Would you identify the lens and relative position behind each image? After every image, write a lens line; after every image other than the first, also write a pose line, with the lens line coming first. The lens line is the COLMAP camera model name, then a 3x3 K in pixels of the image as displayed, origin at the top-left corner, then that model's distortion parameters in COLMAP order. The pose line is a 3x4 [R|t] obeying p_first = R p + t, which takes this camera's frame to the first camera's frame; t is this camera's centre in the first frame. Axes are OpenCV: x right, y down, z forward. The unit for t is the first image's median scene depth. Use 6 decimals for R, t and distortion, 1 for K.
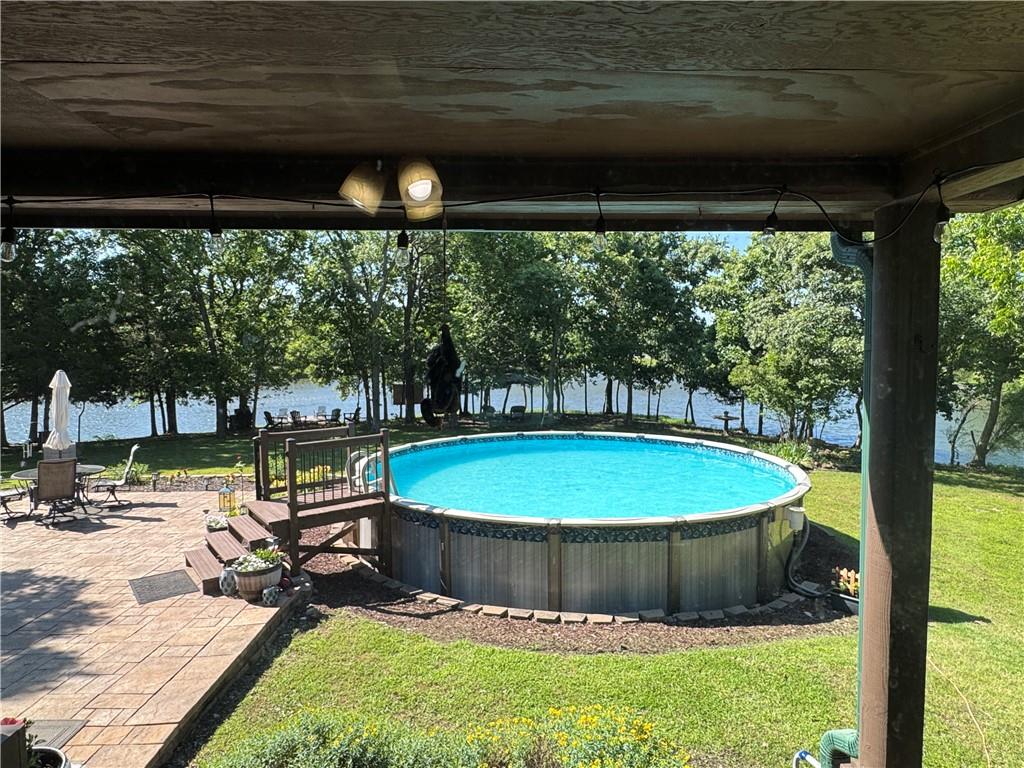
lens RADIAL K [[604.5, 0, 512.0], [0, 604.5, 384.0], [0, 0, 1]] dist [0.000897, 0.001077]
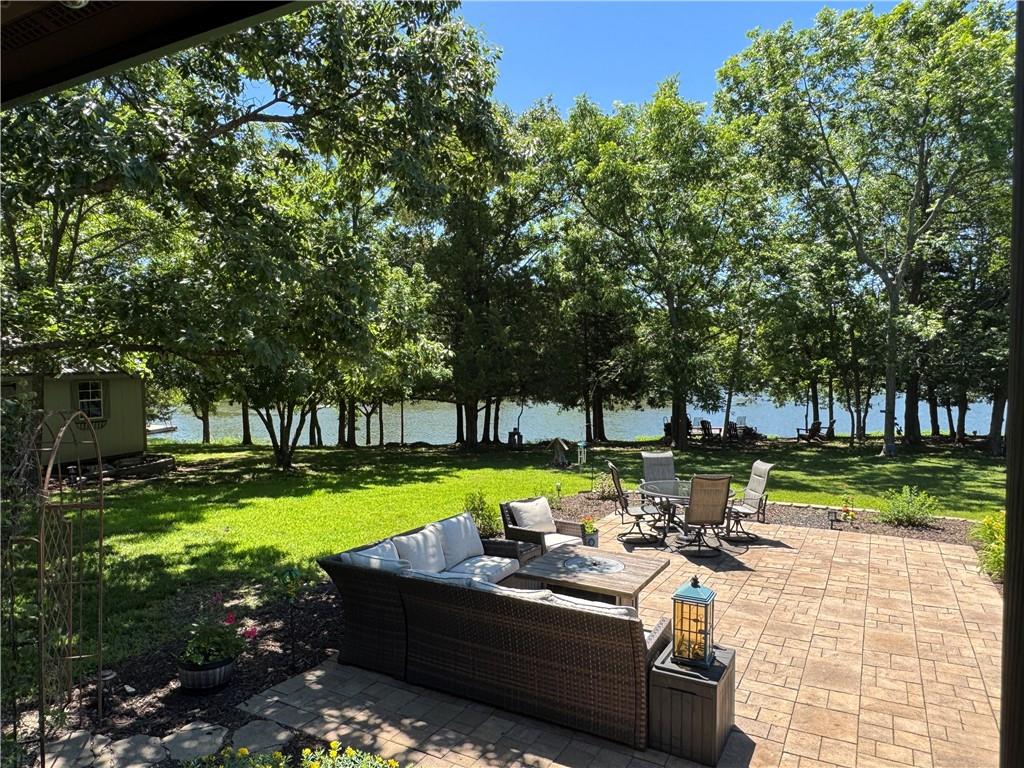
lens RADIAL K [[674.6, 0, 512.0], [0, 674.6, 384.0], [0, 0, 1]] dist [-0.000239, 0.000237]
pose [[0.869312, 0.015125, -0.494033, -0.542439], [-0.020500, 0.999775, -0.005464, 0.017557], [0.493839, 0.014877, 0.869426, 0.122807]]
